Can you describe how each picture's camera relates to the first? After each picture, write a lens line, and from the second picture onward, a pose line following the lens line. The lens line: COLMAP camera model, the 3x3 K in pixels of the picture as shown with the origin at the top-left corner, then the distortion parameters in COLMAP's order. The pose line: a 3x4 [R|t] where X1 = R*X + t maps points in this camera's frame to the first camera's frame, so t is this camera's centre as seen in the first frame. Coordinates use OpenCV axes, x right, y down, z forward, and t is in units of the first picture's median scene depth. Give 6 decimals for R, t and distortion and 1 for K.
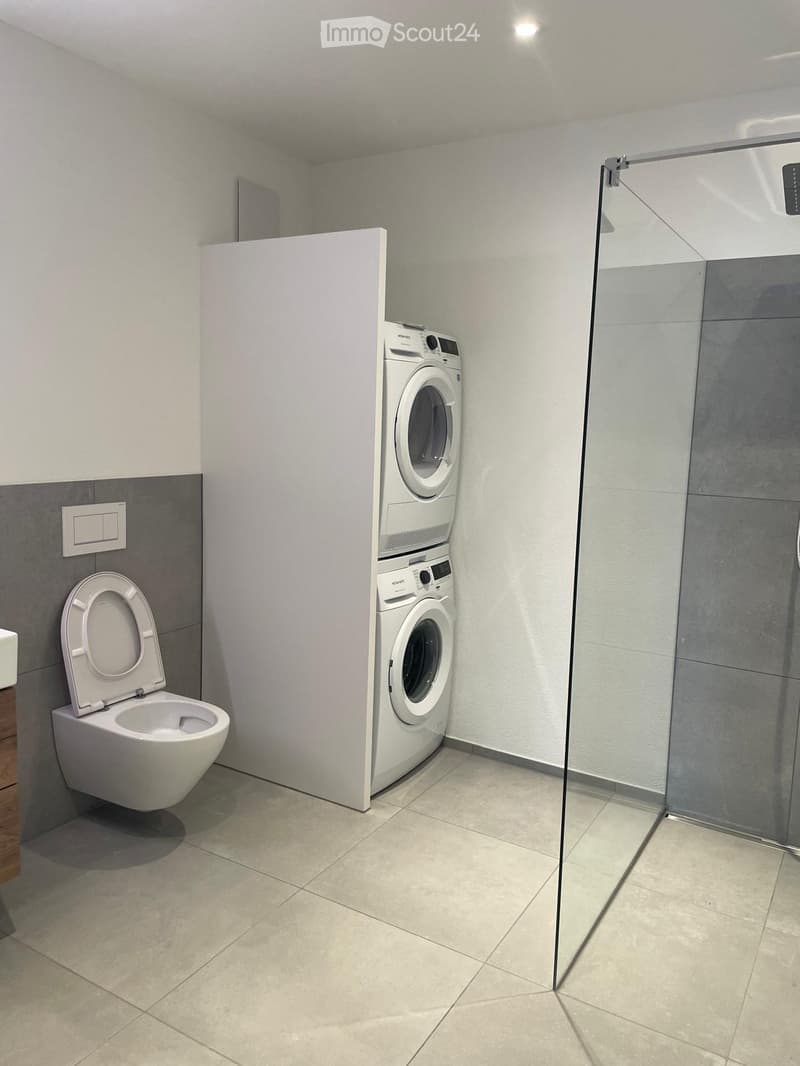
lens RADIAL K [[813.9, 0, 403.4], [0, 813.9, 526.1], [0, 0, 1]] dist [0.087516, -0.113733]
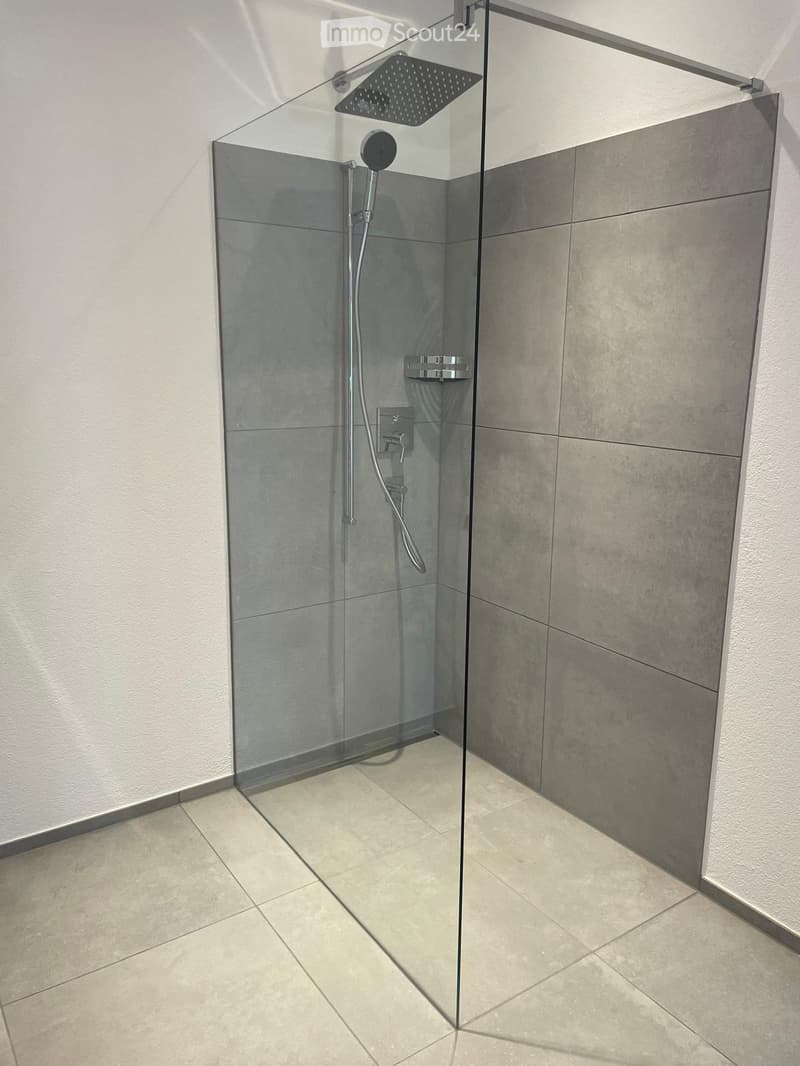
lens RADIAL K [[813.9, 0, 403.4], [0, 813.9, 526.1], [0, 0, 1]] dist [0.087516, -0.113733]
pose [[0.418555, -0.220573, 0.880999, -0.338813], [0.121891, 0.974925, 0.186180, -0.077943], [-0.899974, 0.029459, 0.434946, 0.470002]]
